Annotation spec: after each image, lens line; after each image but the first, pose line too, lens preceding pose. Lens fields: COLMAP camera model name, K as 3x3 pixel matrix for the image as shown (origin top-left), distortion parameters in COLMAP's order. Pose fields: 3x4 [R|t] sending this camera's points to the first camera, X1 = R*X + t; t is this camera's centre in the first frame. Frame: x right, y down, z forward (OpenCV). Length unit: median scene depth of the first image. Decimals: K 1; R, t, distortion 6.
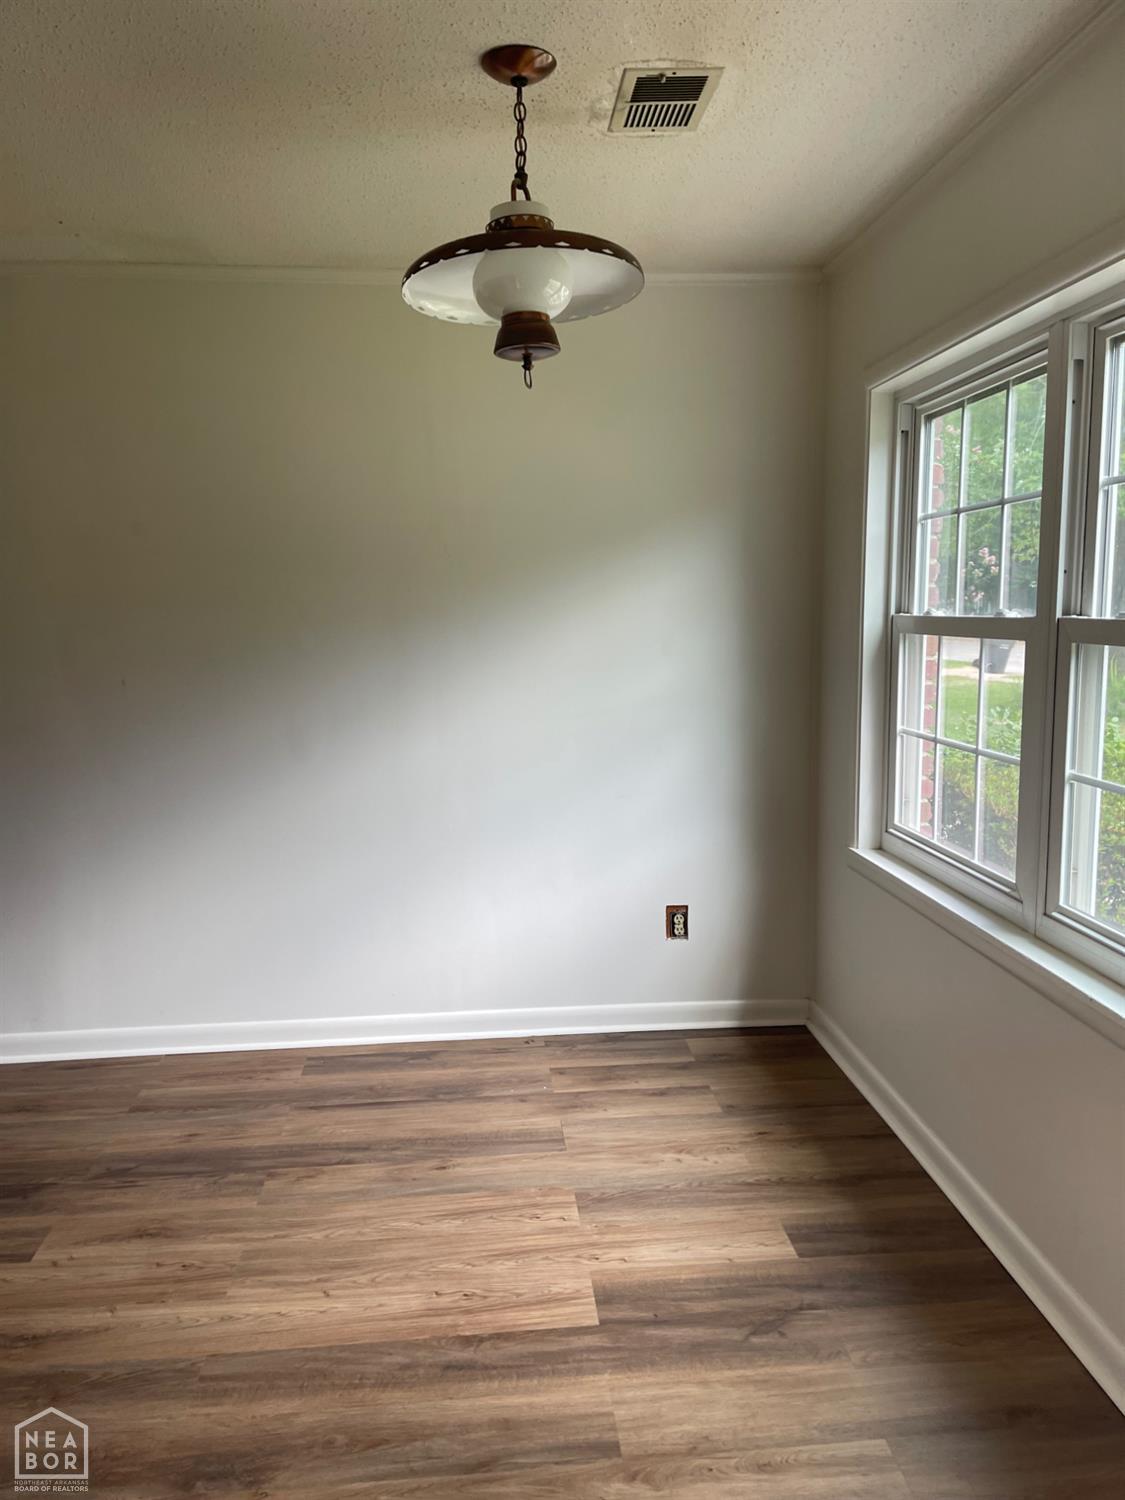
lens RADIAL K [[1132.0, 0, 563.5], [0, 1132.0, 755.4], [0, 0, 1]] dist [0.065658, -0.069960]
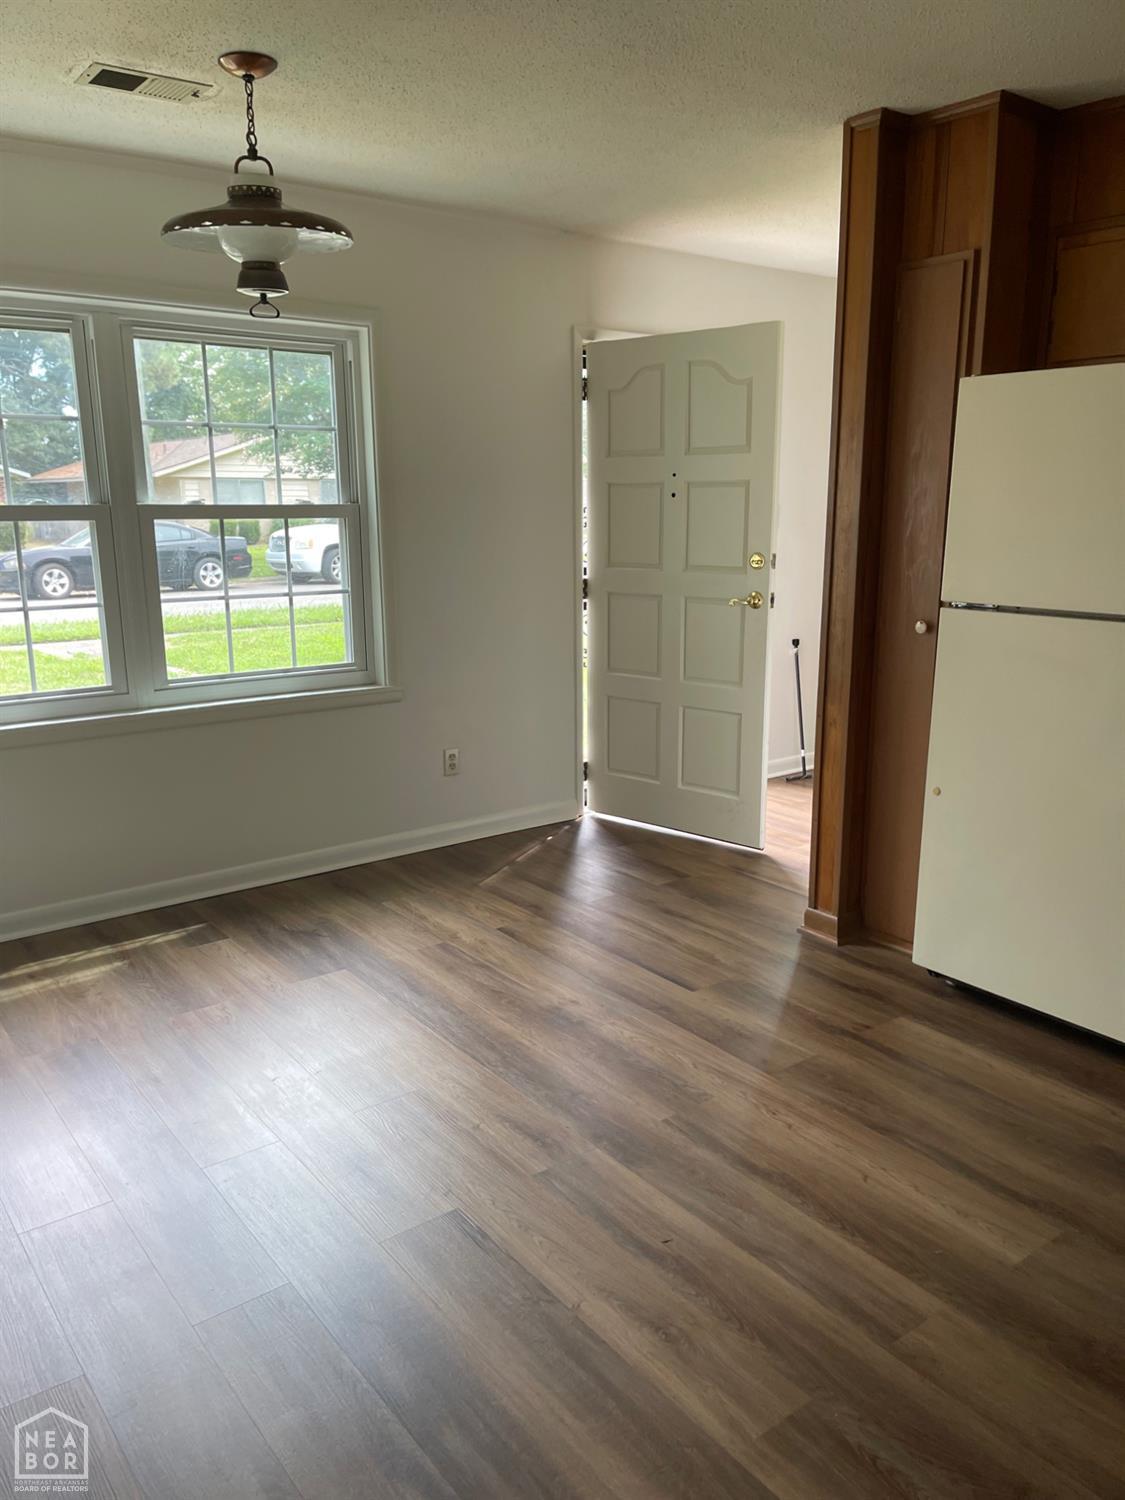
lens RADIAL K [[1132.0, 0, 570.6], [0, 1132.0, 755.6], [0, 0, 1]] dist [0.065658, -0.069960]
pose [[-0.538933, -0.166928, 0.825643, -1.230657], [0.124746, 0.953543, 0.274214, -0.142714], [-0.833060, 0.250779, -0.493073, 1.310061]]
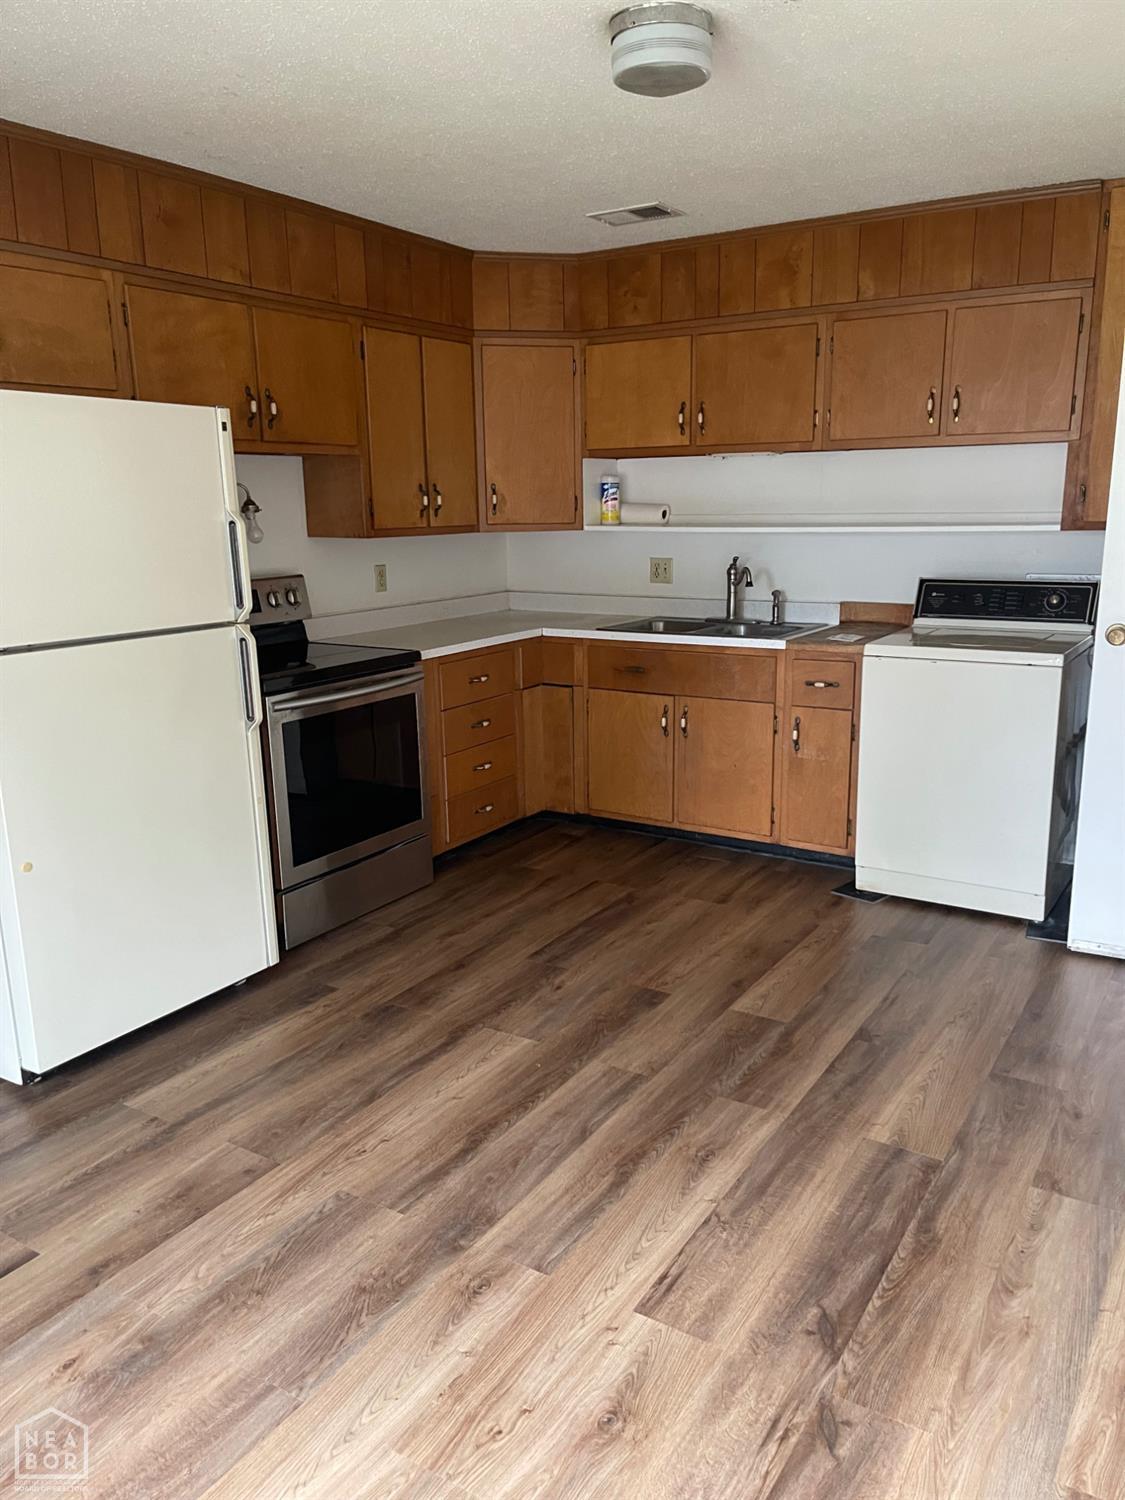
lens RADIAL K [[1132.0, 0, 569.6], [0, 1132.0, 746.1], [0, 0, 1]] dist [0.065658, -0.069960]
pose [[-0.602606, 0.198014, -0.773082, 0.119967], [-0.081163, 0.948498, 0.306209, -0.195392], [0.793901, 0.247270, -0.555499, 1.348656]]
